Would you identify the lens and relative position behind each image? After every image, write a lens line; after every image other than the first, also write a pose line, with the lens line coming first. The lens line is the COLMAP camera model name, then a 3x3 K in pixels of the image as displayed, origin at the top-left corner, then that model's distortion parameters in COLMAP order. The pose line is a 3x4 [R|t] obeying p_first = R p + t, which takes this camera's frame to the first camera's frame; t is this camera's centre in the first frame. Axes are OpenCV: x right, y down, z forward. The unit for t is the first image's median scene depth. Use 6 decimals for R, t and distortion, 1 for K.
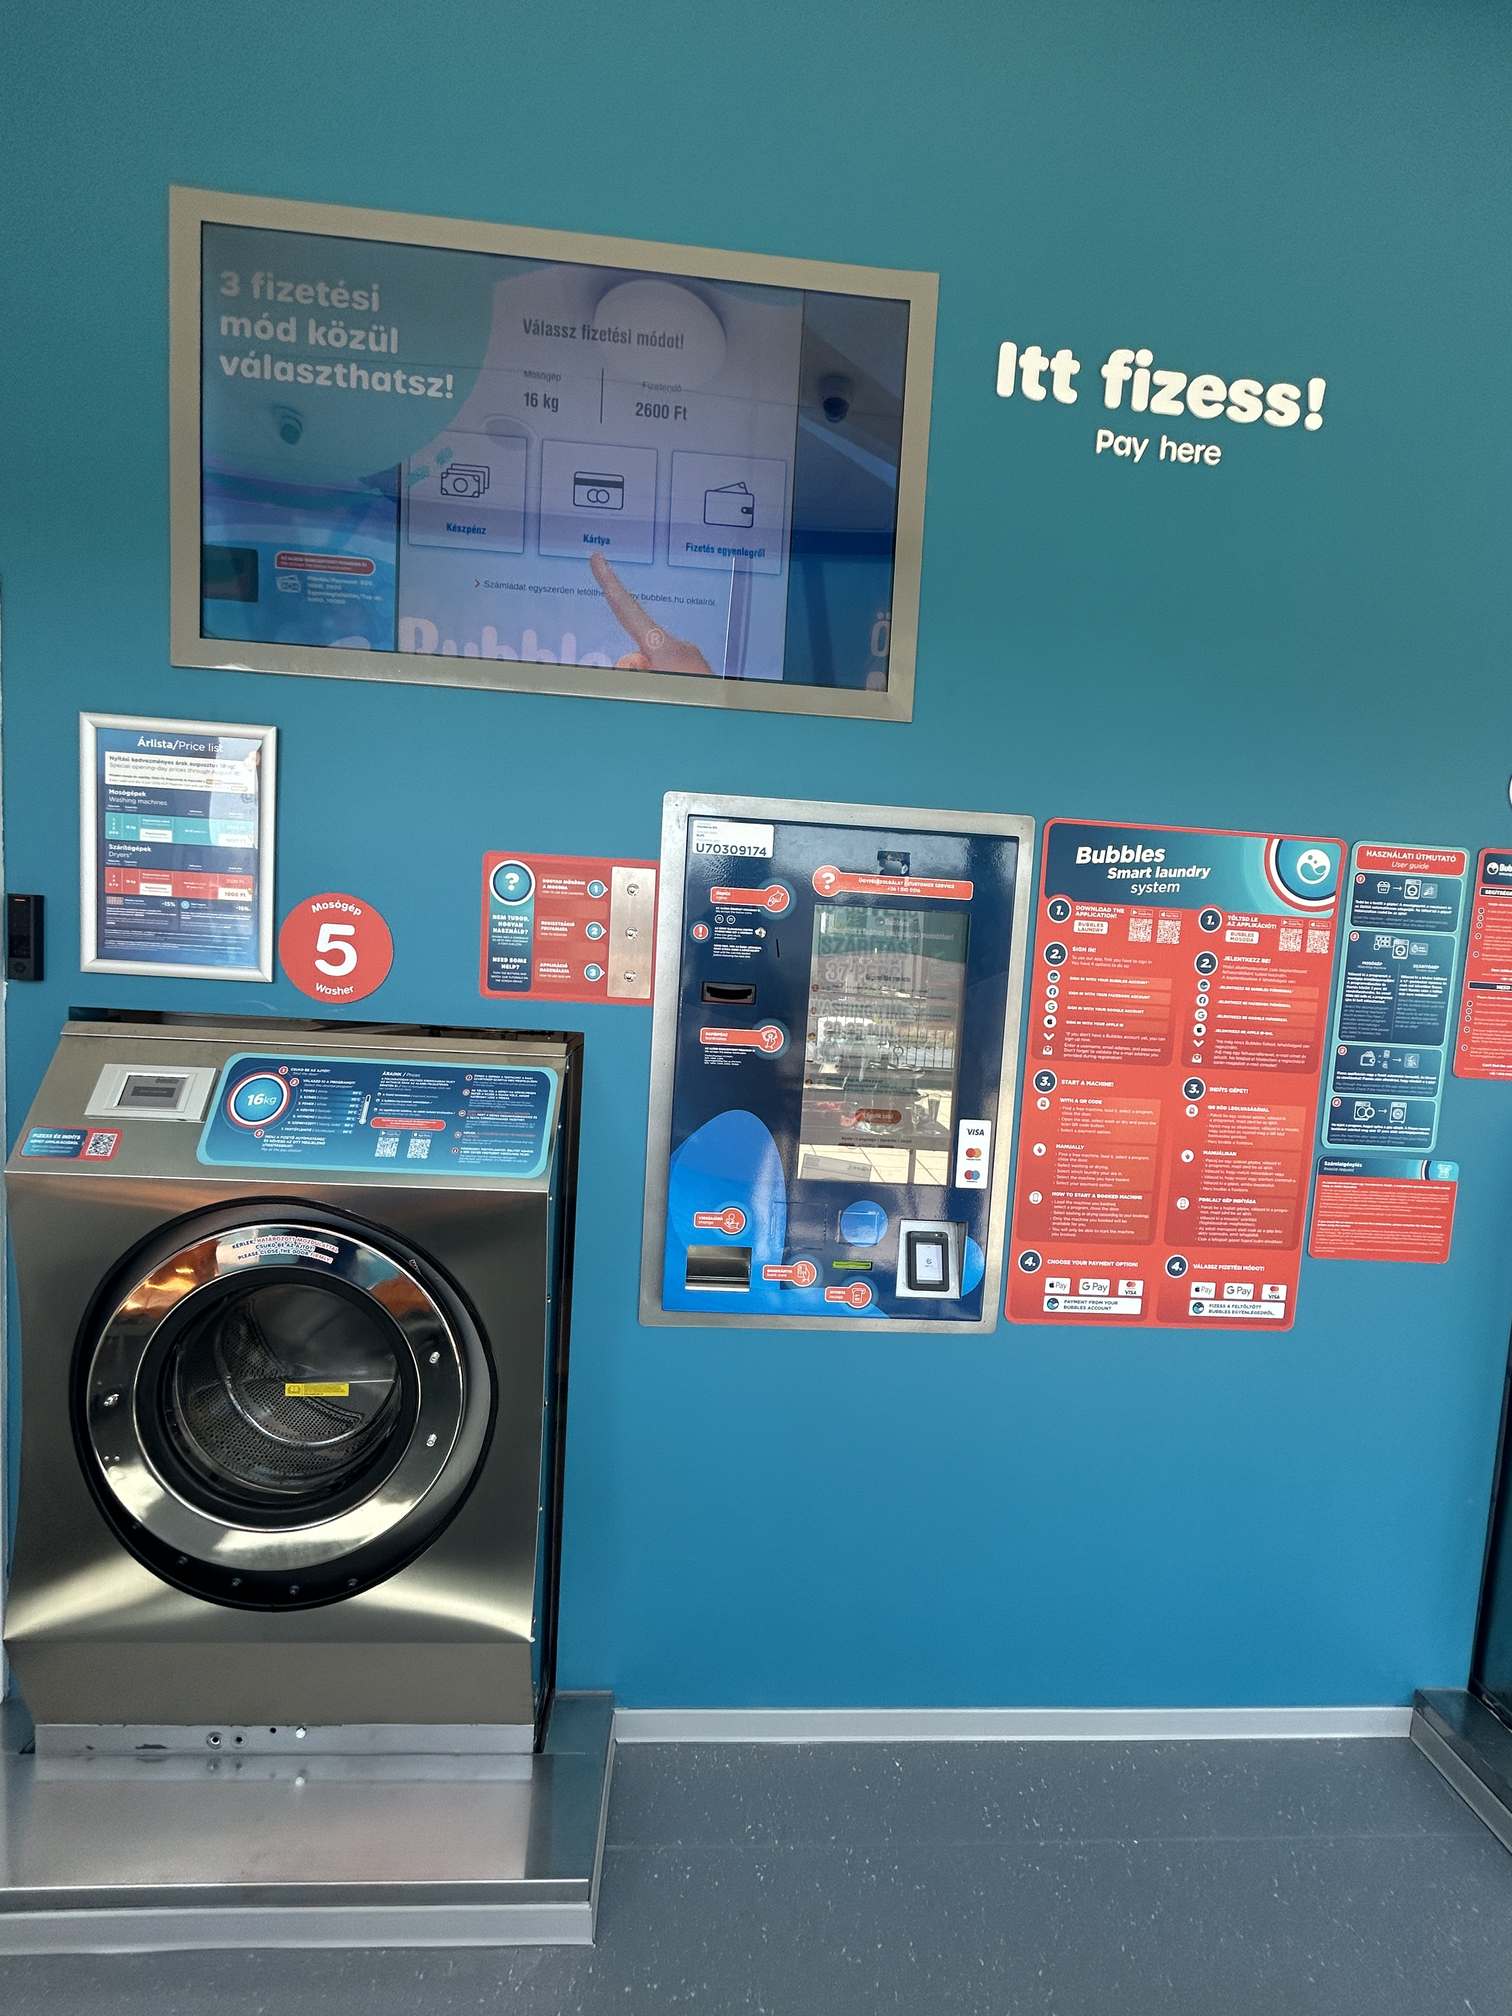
lens RADIAL K [[817.2, 0, 756.0], [0, 817.2, 1008.0], [0, 0, 1]] dist [-0.004128, 0.003660]
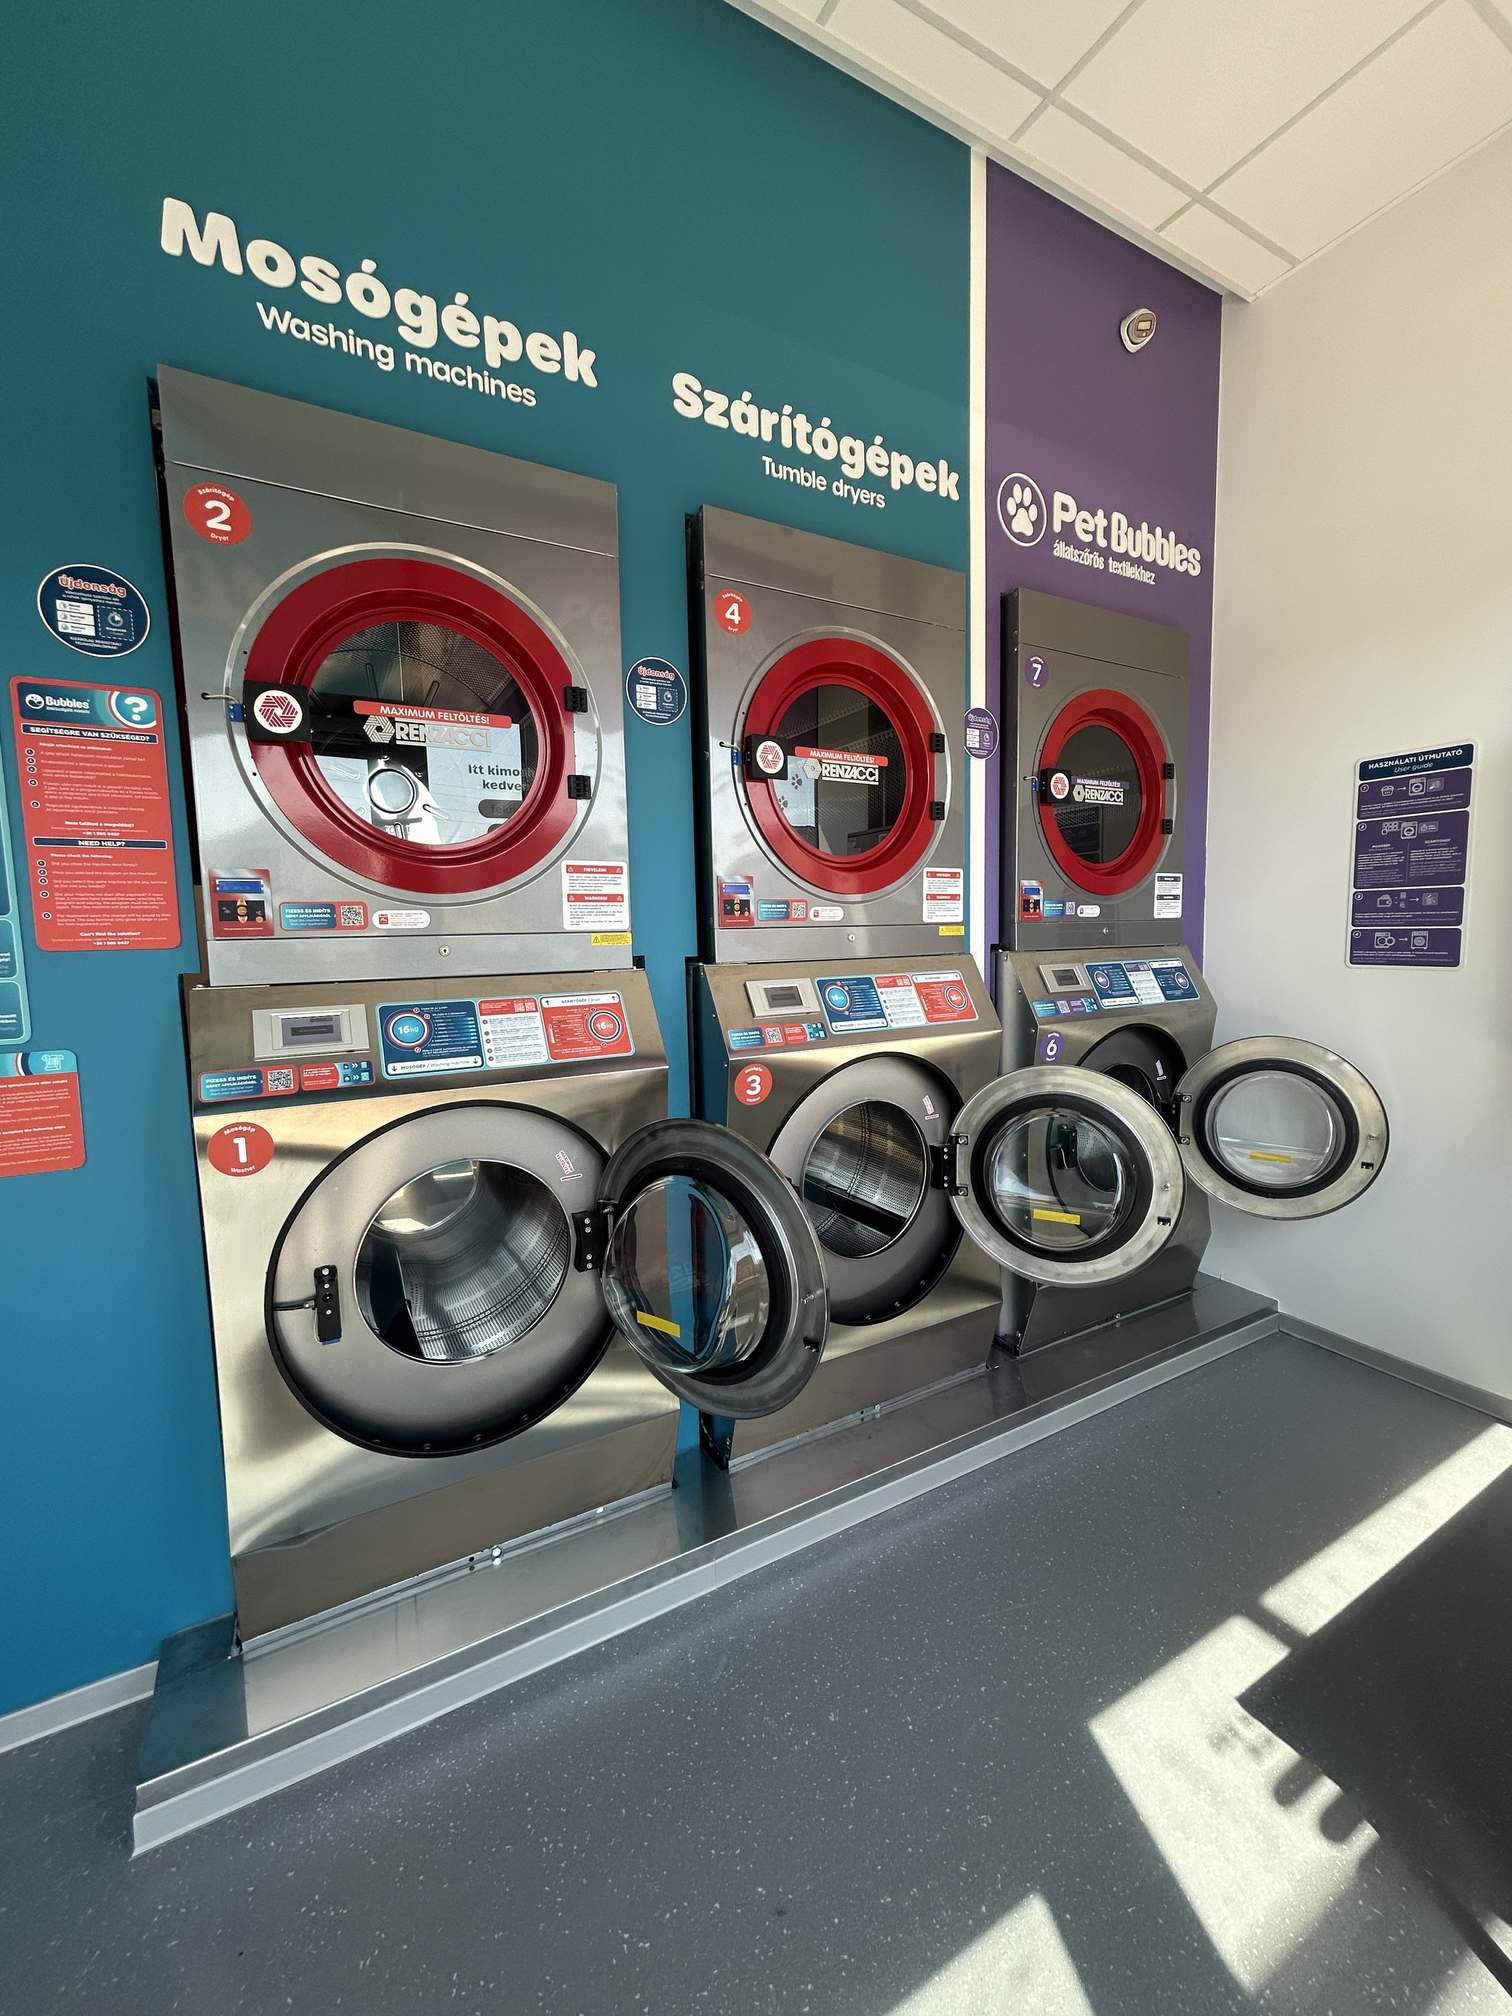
lens RADIAL K [[817.2, 0, 756.0], [0, 817.2, 1008.0], [0, 0, 1]] dist [-0.004128, 0.003660]
pose [[0.898518, -0.118189, 0.422726, 1.222808], [0.105067, 0.992981, 0.054301, 0.185273], [-0.426177, -0.004376, 0.904629, -0.093303]]
